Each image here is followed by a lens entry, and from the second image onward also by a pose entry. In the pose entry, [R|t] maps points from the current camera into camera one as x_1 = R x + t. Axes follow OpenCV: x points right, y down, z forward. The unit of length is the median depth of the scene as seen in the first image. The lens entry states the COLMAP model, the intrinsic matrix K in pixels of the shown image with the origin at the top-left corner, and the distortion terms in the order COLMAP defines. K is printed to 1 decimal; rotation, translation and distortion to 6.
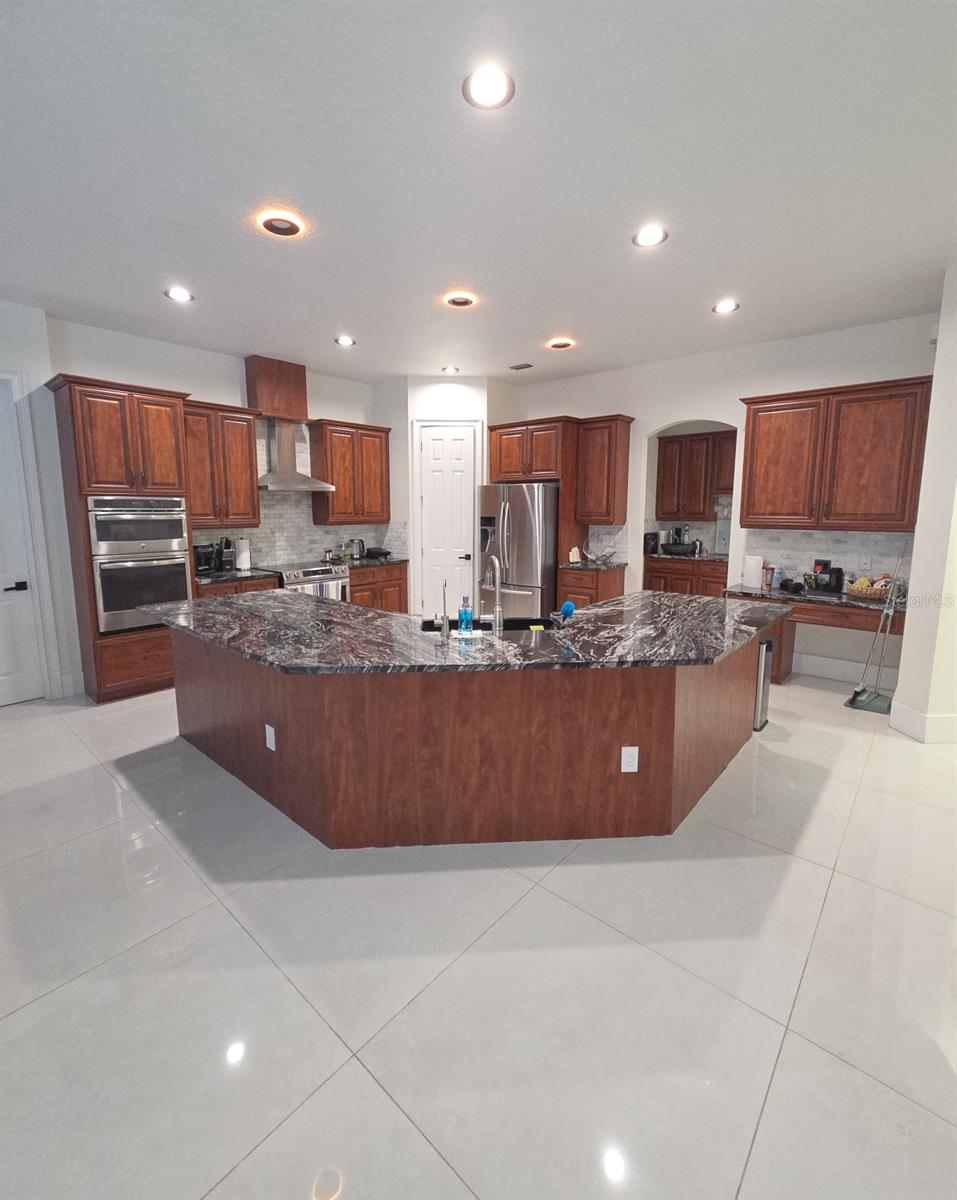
lens RADIAL K [[536.2, 0, 480.5], [0, 536.2, 590.1], [0, 0, 1]] dist [-0.001967, 0.000859]
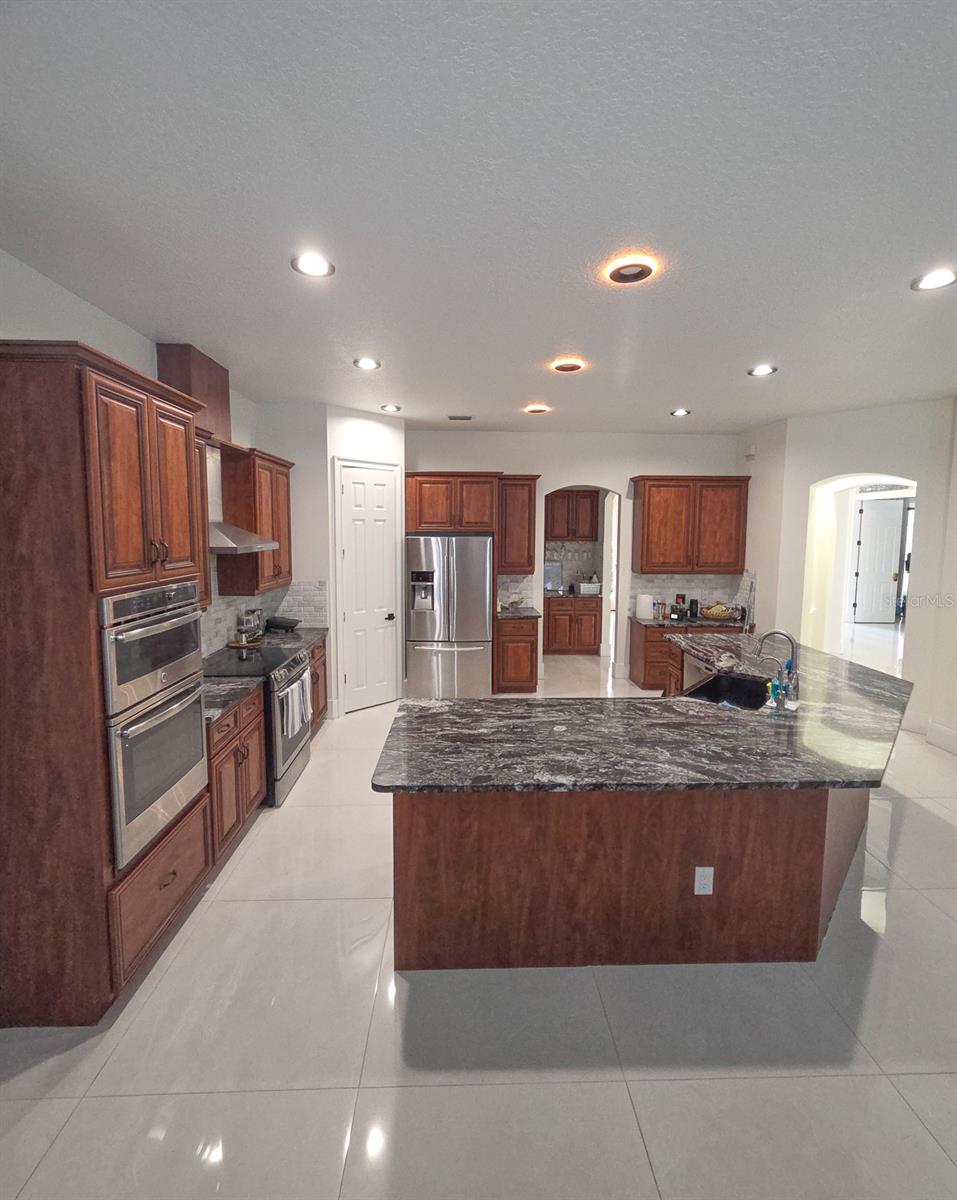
lens RADIAL K [[536.2, 0, 485.9], [0, 536.2, 577.5], [0, 0, 1]] dist [-0.001967, 0.000859]
pose [[0.719287, -0.058107, 0.692278, -0.588586], [0.101125, 0.994640, -0.021584, -0.104033], [-0.687313, 0.085532, 0.721308, 0.294168]]
